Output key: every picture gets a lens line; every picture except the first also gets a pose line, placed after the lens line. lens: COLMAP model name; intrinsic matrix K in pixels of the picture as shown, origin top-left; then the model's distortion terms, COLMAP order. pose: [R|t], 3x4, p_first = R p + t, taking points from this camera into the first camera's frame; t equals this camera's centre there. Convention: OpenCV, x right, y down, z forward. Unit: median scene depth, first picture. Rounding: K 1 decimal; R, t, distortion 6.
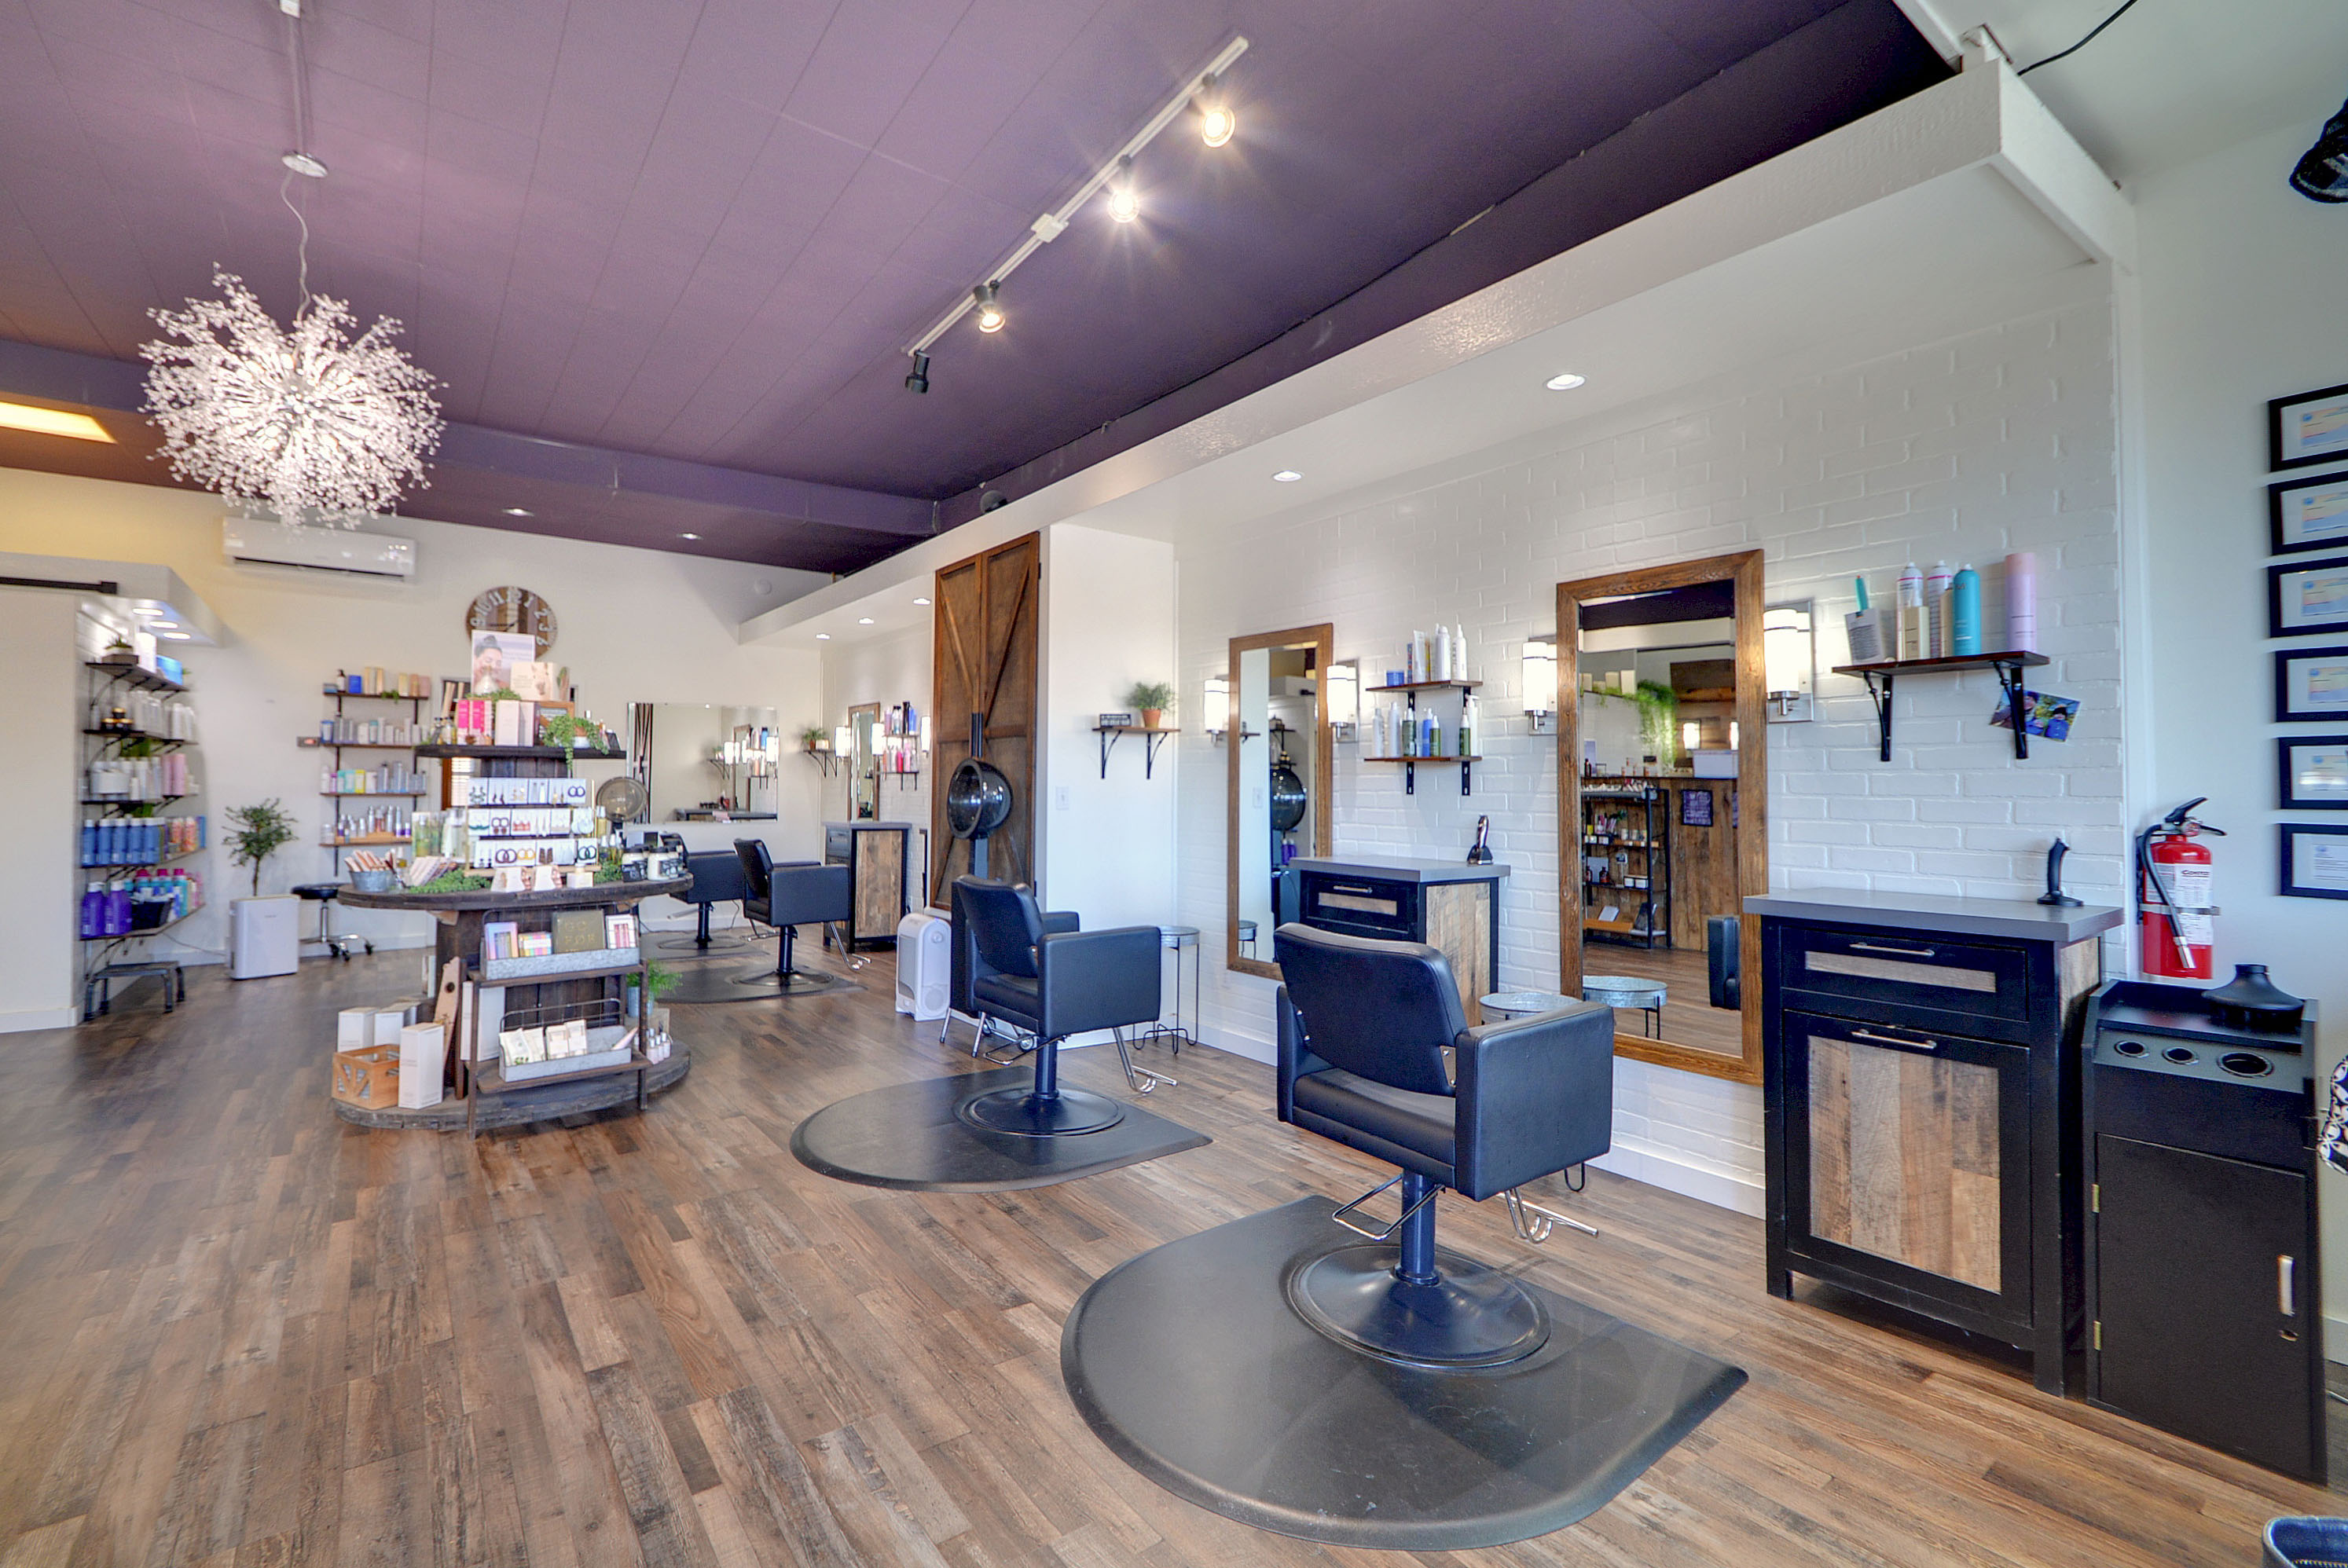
lens RADIAL K [[1057.0, 0, 1171.4], [0, 1057.0, 777.1], [0, 0, 1]] dist [-0.000327, -0.000022]
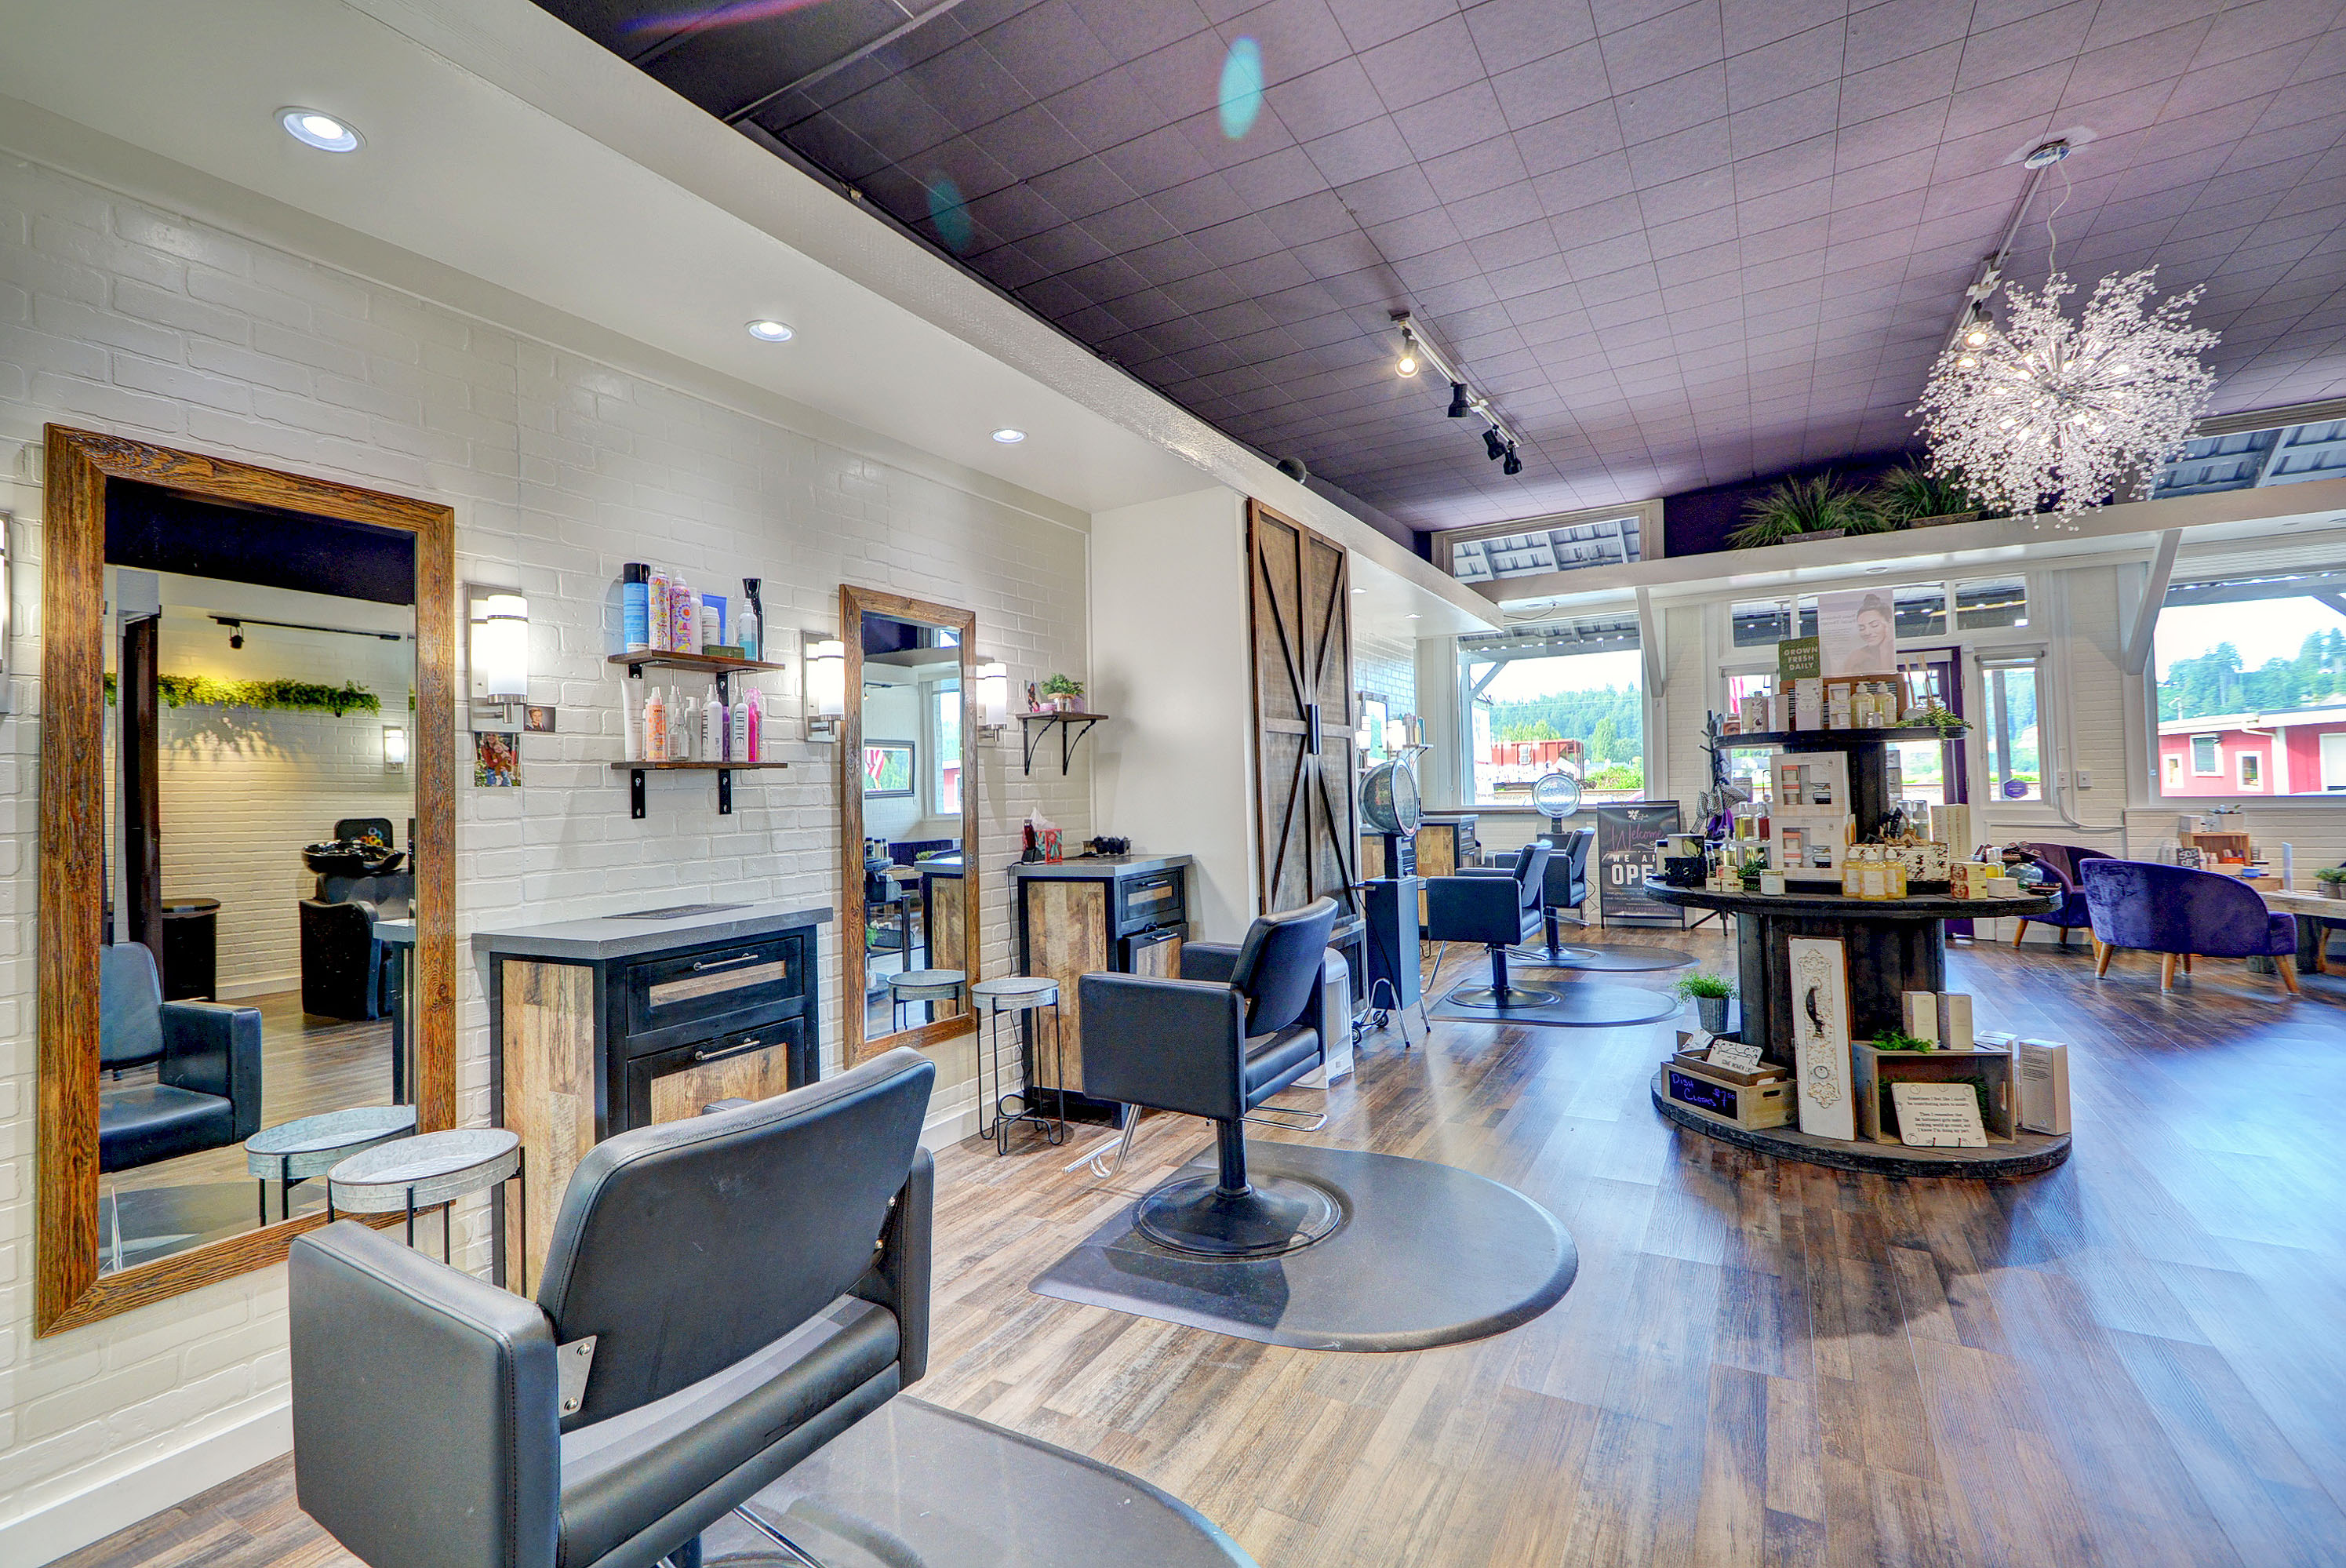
lens RADIAL K [[1056.3, 0, 1170.4], [0, 1056.3, 770.6], [0, 0, 1]] dist [-0.000327, -0.000022]
pose [[-0.413651, 0.029126, 0.909970, -0.423760], [0.025104, 0.999473, -0.020579, 0.008245], [-0.910090, 0.014332, -0.414164, 0.977375]]
